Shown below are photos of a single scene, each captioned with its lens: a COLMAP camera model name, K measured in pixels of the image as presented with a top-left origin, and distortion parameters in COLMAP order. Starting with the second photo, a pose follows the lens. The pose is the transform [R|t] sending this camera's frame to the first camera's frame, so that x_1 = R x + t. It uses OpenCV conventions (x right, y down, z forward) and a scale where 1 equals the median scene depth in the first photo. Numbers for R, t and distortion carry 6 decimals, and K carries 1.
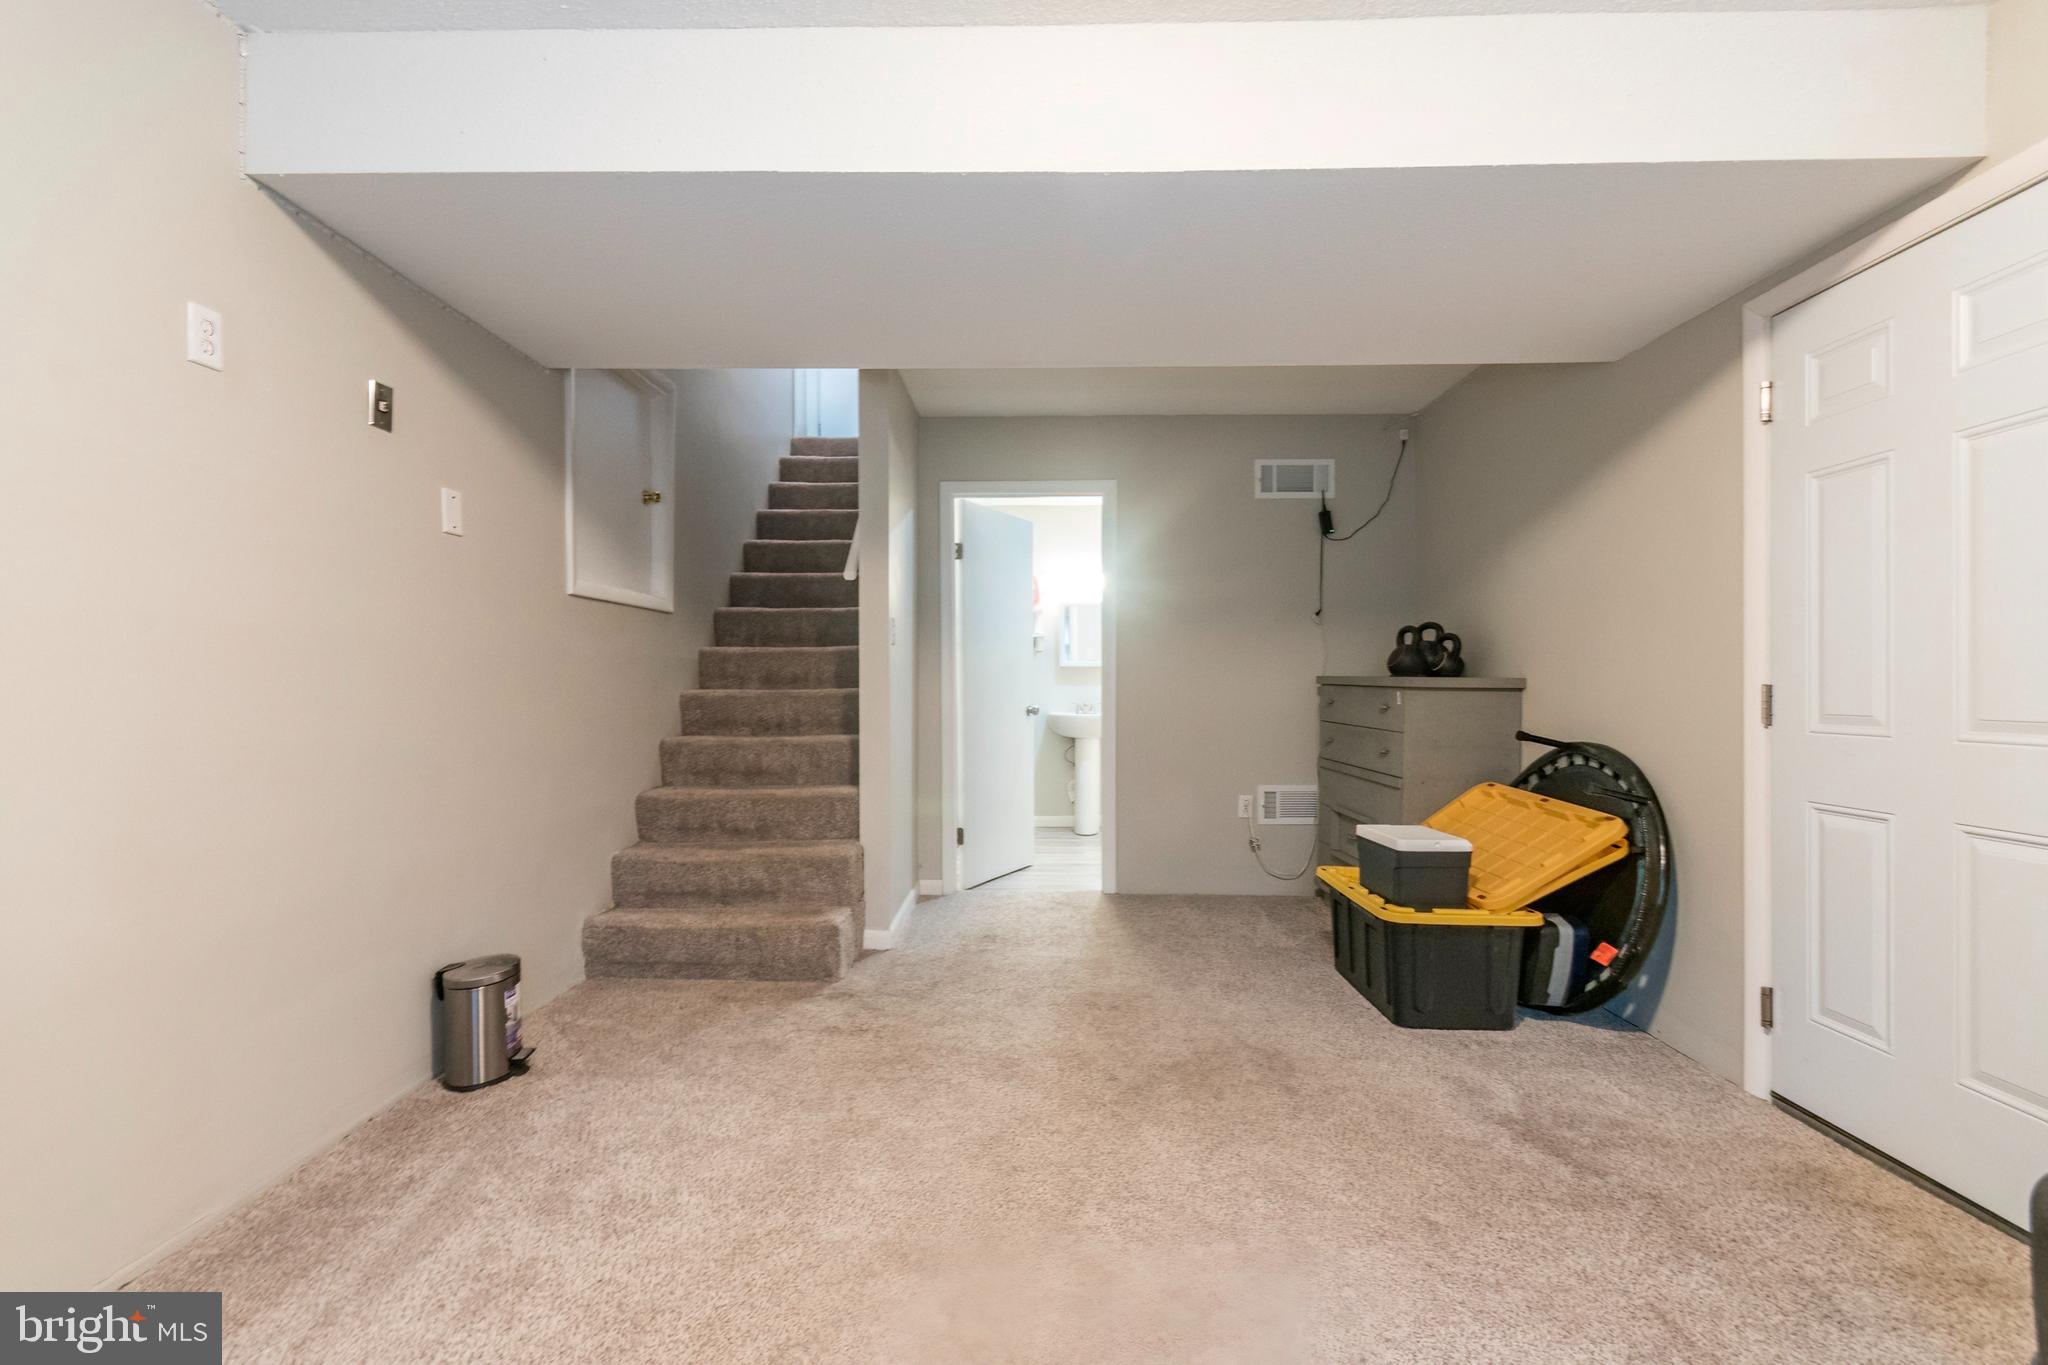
lens RADIAL K [[909.3, 0, 1039.0], [0, 909.3, 684.6], [0, 0, 1]] dist [0.004610, -0.000990]
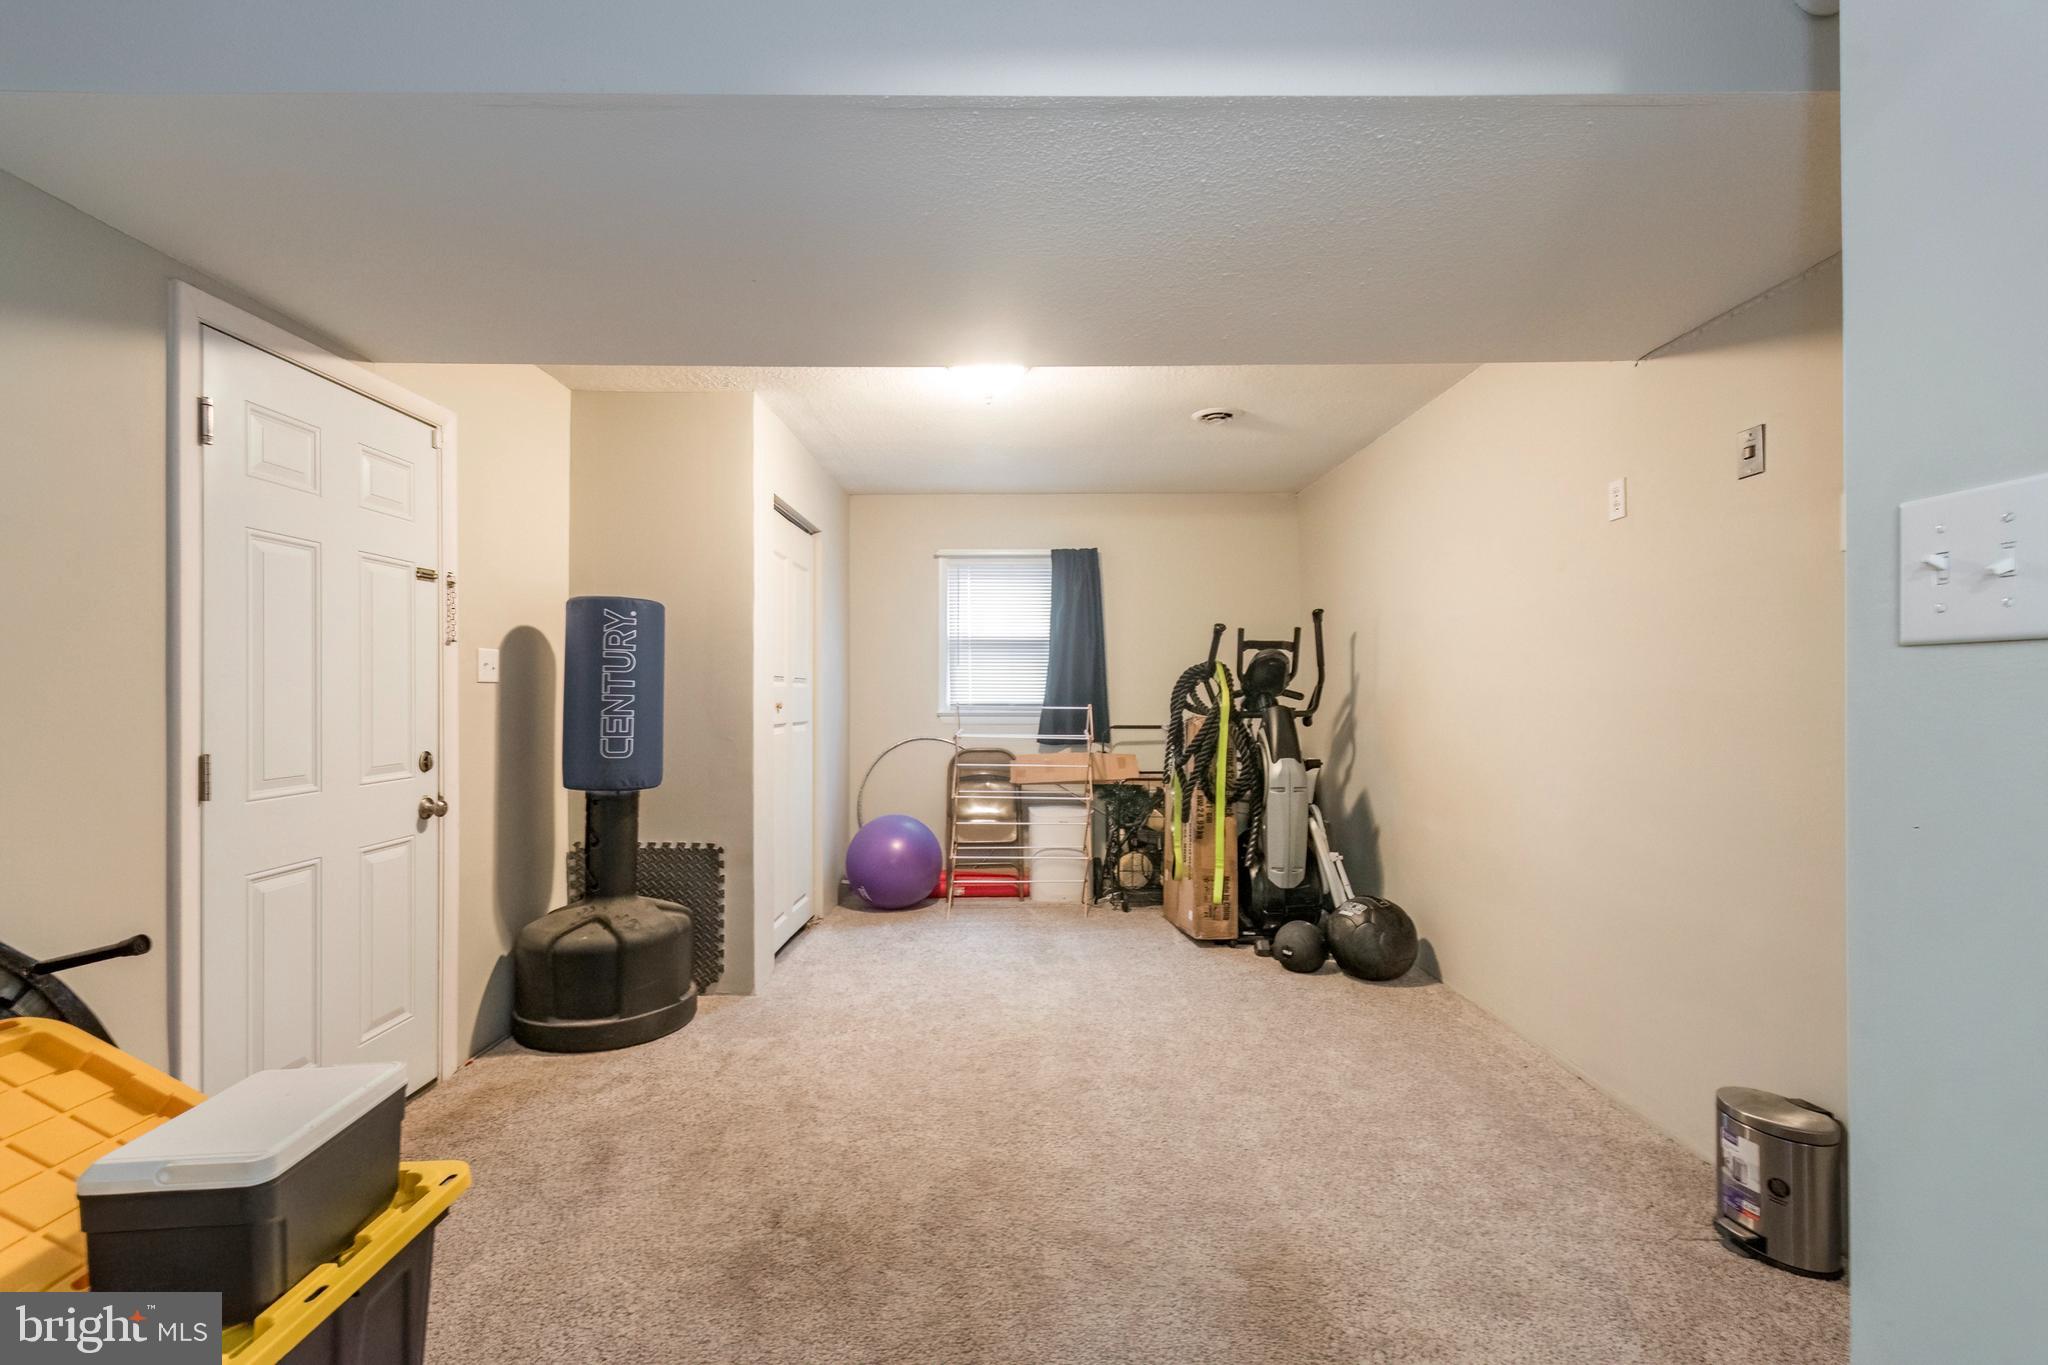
lens RADIAL K [[909.3, 0, 998.5], [0, 909.3, 688.9], [0, 0, 1]] dist [0.004610, -0.000990]
pose [[-0.999872, 0.000216, -0.015994, 0.074590], [0.000212, 1.000000, 0.000237, -0.061180], [0.015994, 0.000234, -0.999872, 1.859264]]
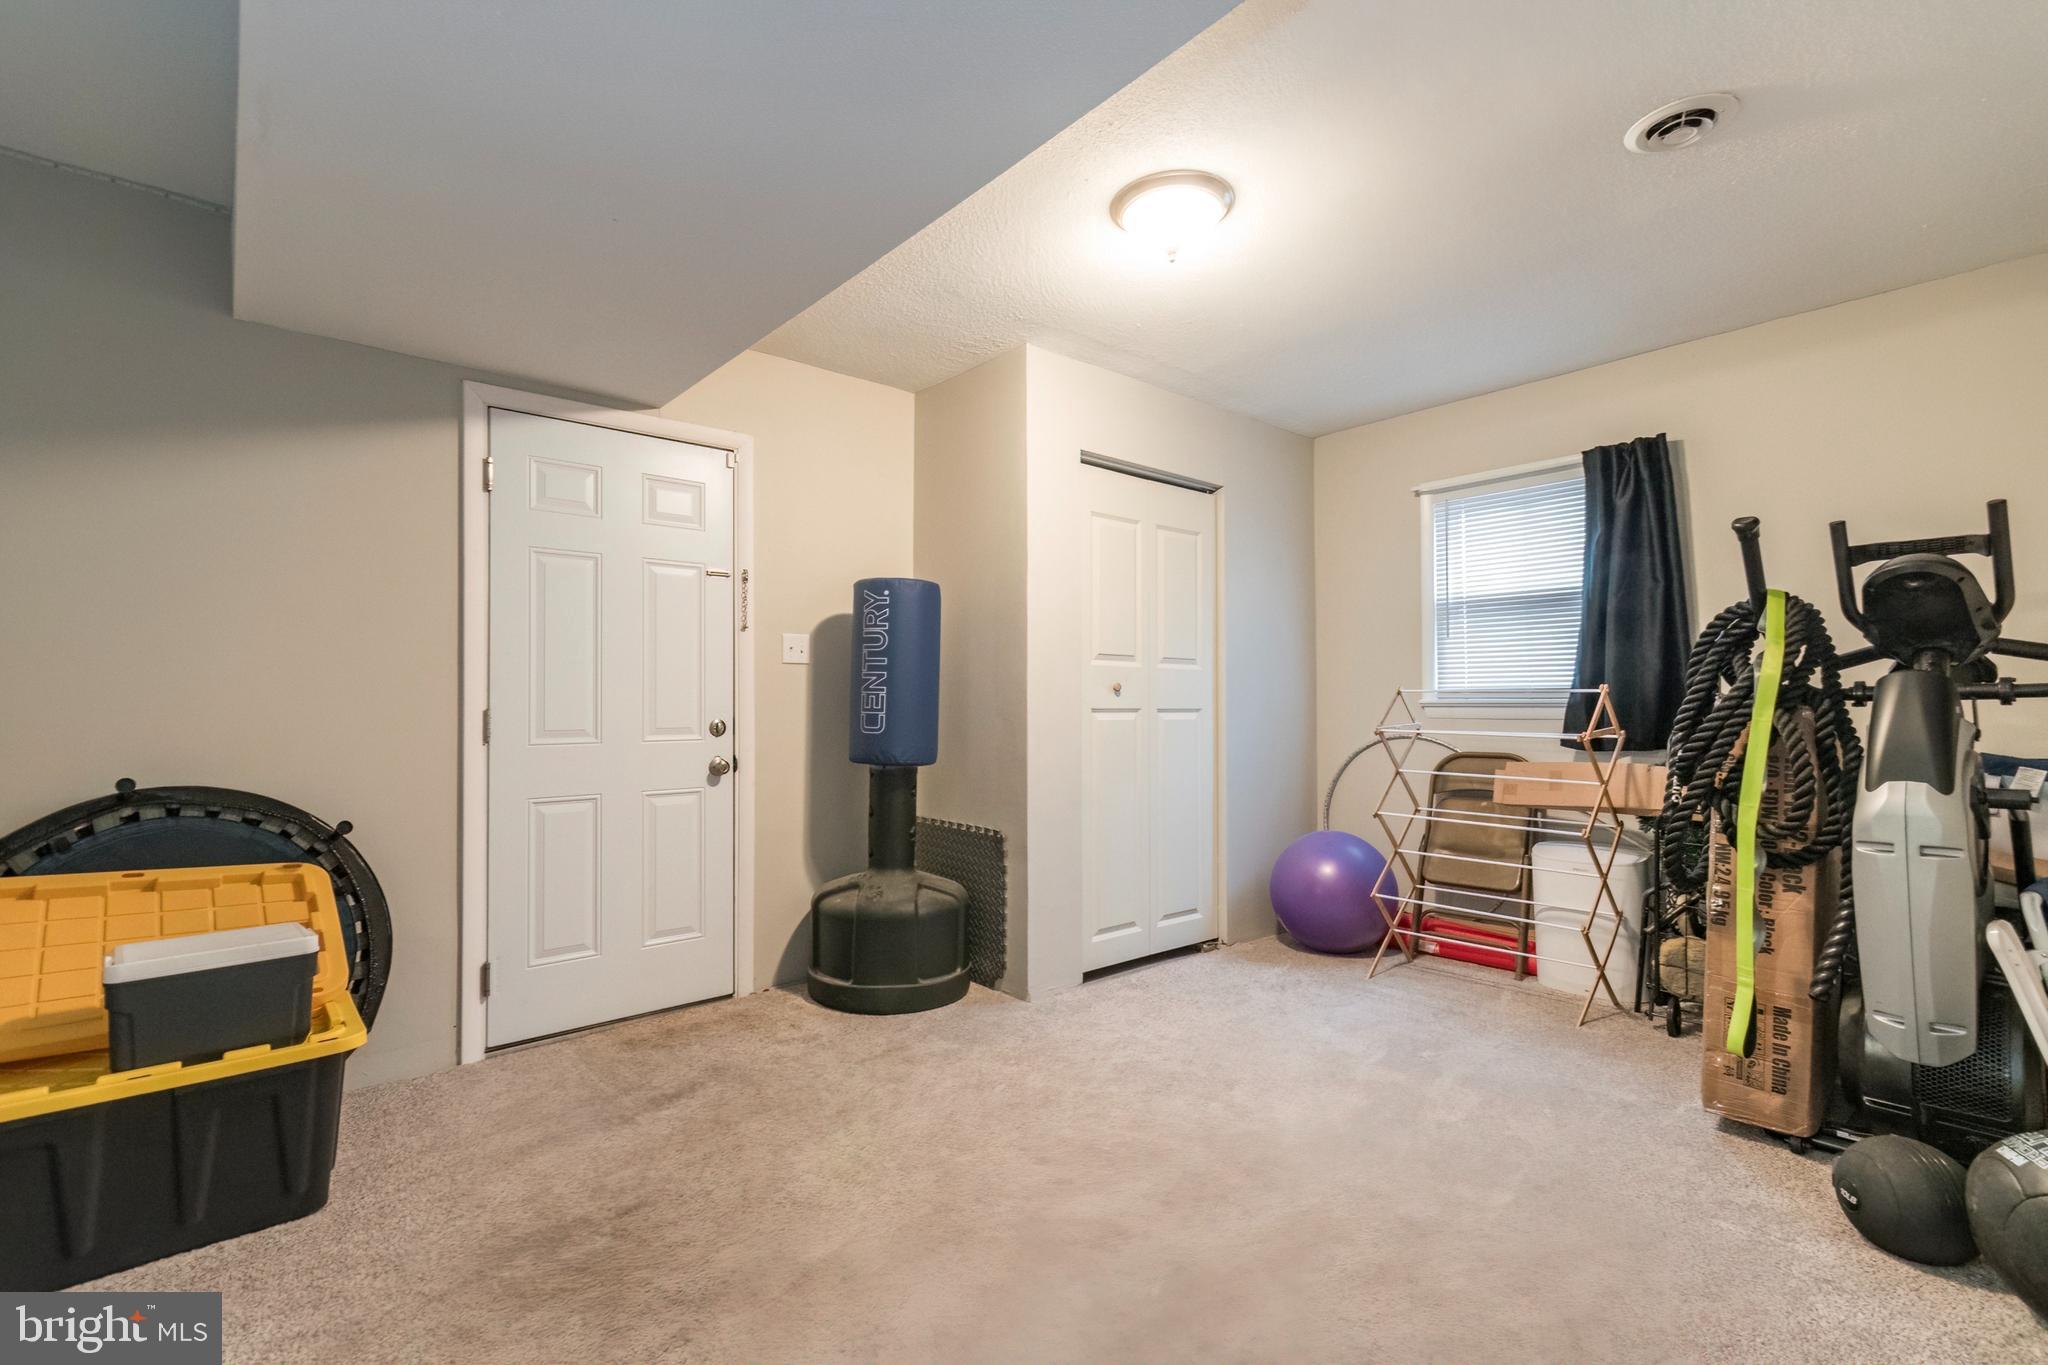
lens RADIAL K [[909.3, 0, 1025.5], [0, 909.3, 689.5], [0, 0, 1]] dist [0.004610, -0.000990]
pose [[-0.666689, 0.015303, 0.745179, -0.567148], [0.004728, 0.999856, -0.016302, -0.002797], [-0.745321, -0.007345, -0.666665, 1.274004]]
